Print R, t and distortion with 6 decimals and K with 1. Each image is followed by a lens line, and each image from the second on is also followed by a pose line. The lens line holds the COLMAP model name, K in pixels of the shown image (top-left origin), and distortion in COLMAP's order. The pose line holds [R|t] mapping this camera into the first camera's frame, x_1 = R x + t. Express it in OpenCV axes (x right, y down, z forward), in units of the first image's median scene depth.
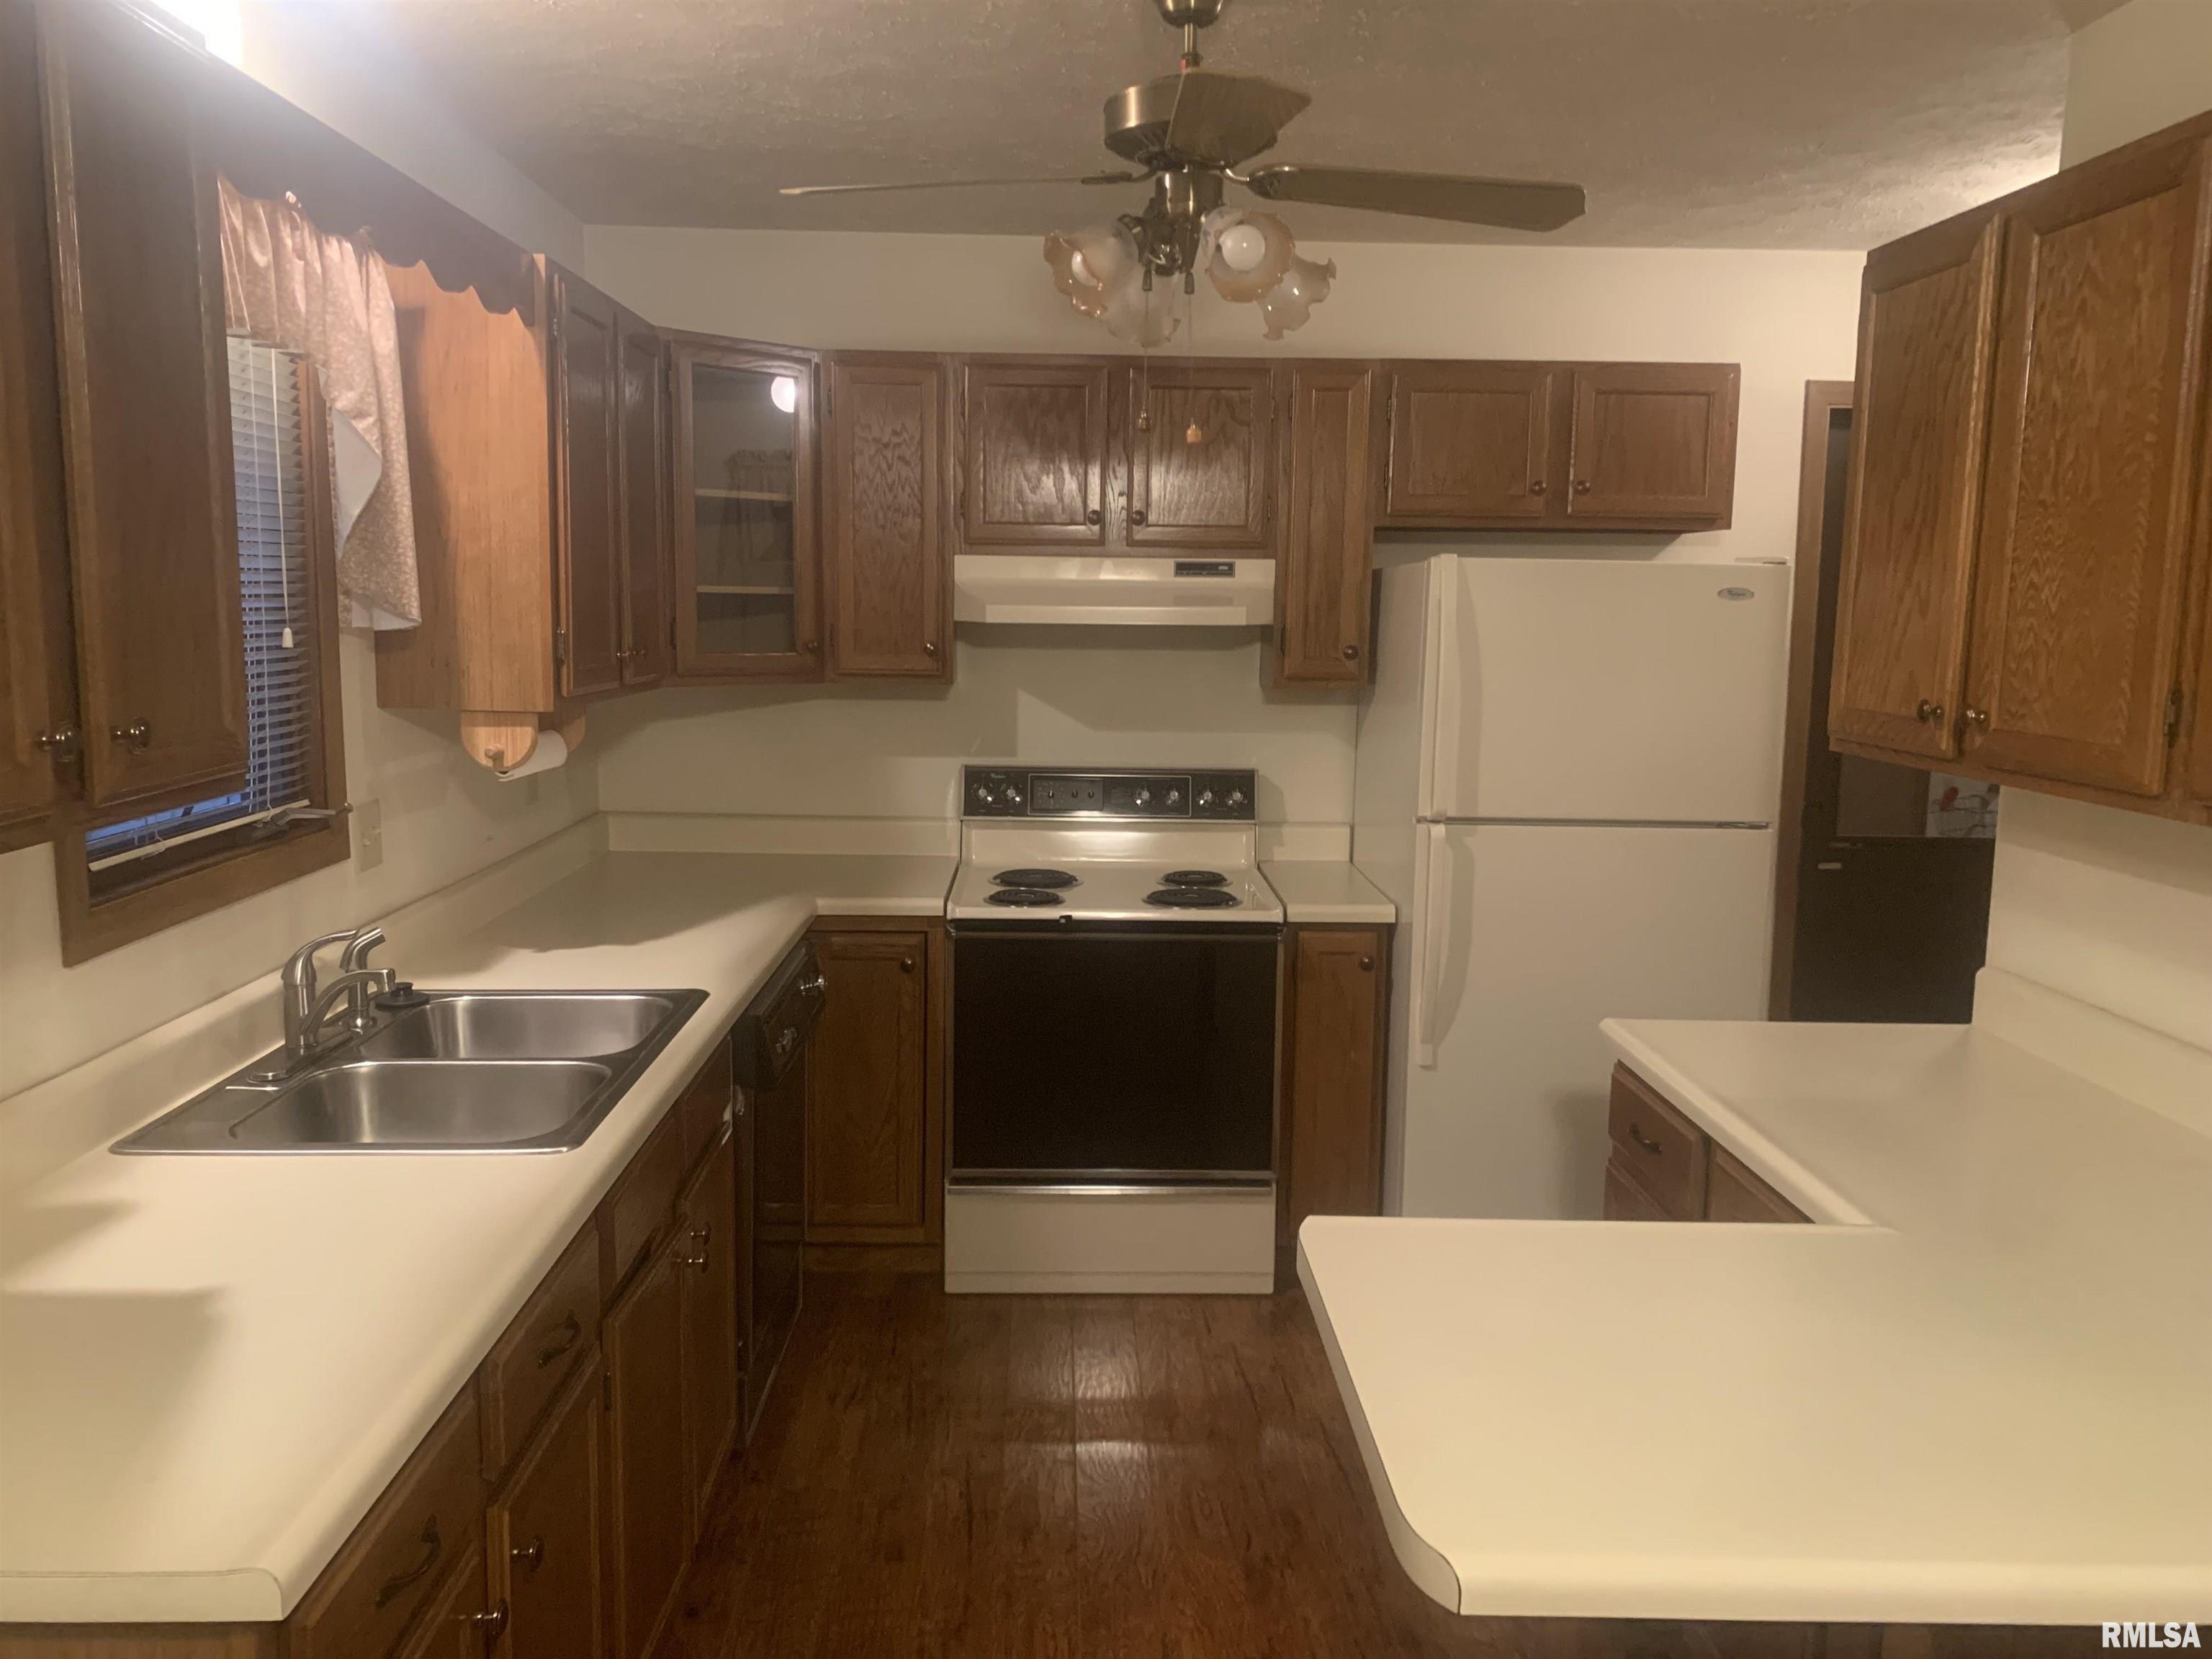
lens RADIAL K [[1675.0, 0, 1099.2], [0, 1675.0, 820.0], [0, 0, 1]] dist [0.030423, -0.033302]
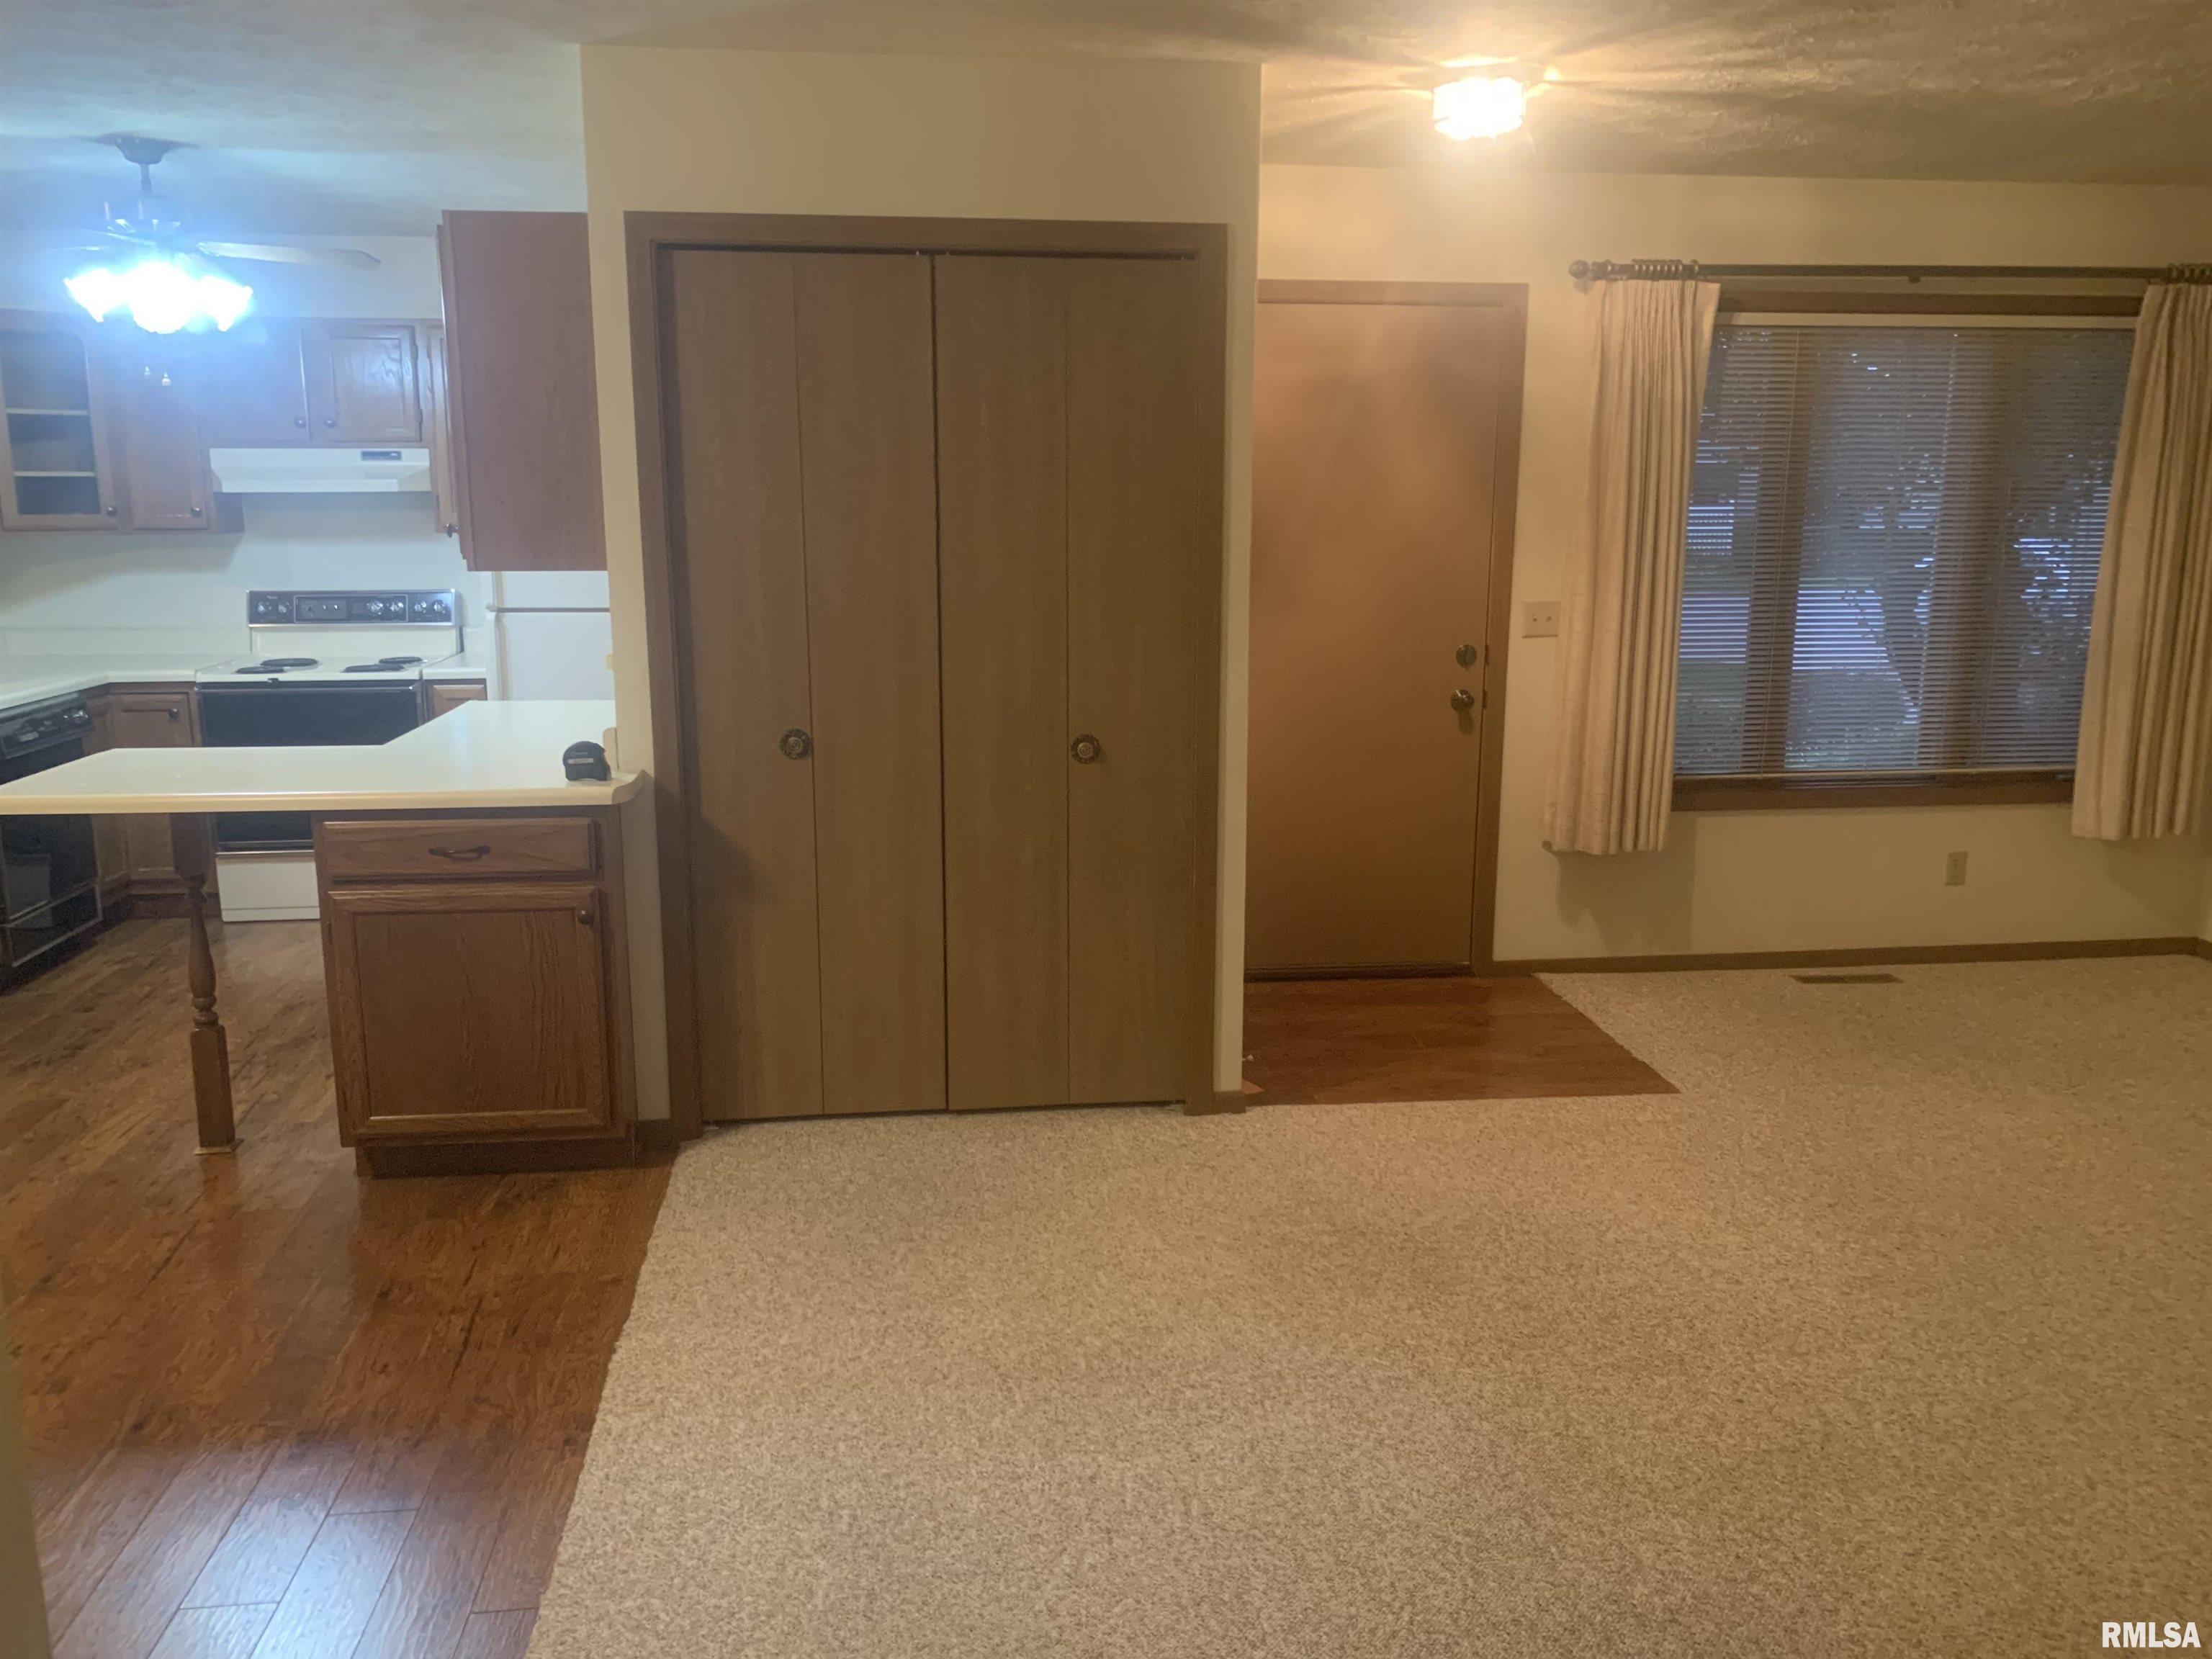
lens RADIAL K [[1675.0, 0, 1100.6], [0, 1675.0, 825.6], [0, 0, 1]] dist [0.030423, -0.033302]
pose [[0.995182, -0.035798, 0.091275, 0.665724], [0.029926, 0.997443, 0.064906, 0.127731], [-0.093365, -0.061862, 0.993708, -0.731958]]
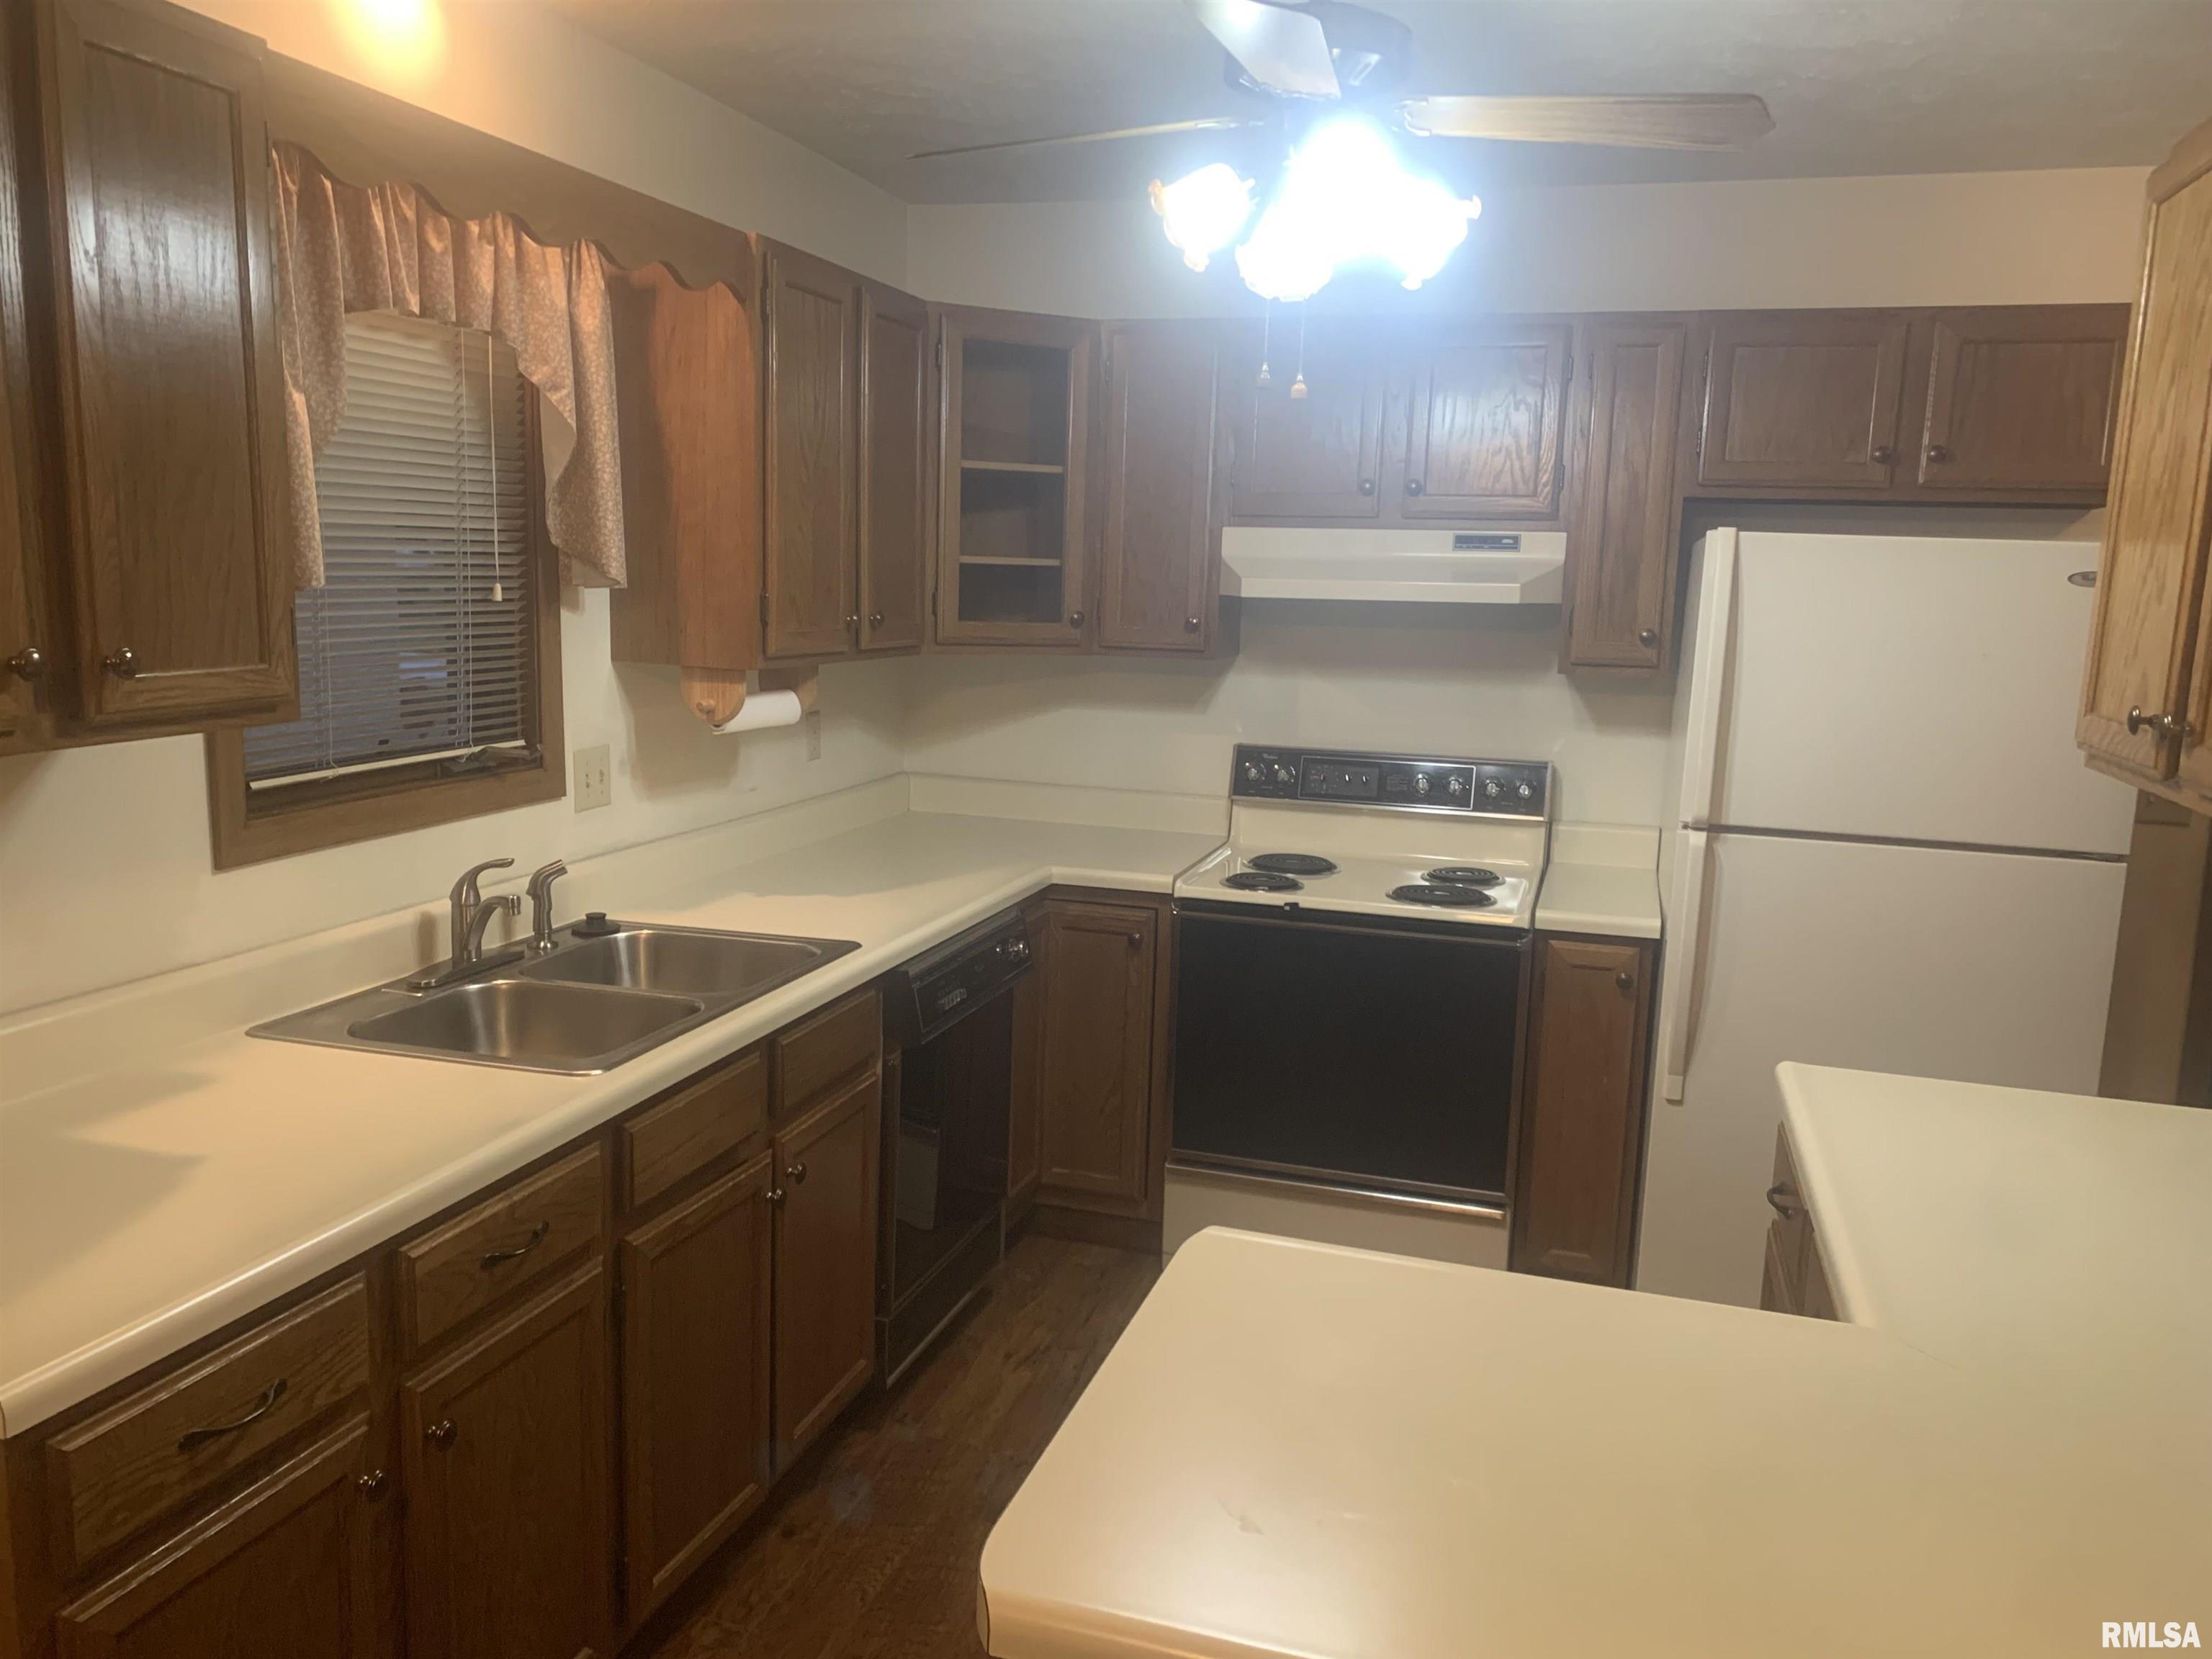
lens RADIAL K [[1675.0, 0, 1102.6], [0, 1675.0, 843.2], [0, 0, 1]] dist [0.030423, -0.033302]
pose [[0.948198, 0.064899, -0.310980, 0.188691], [-0.057631, 0.997808, 0.032513, -0.002139], [0.312409, -0.012906, 0.949860, 0.056187]]
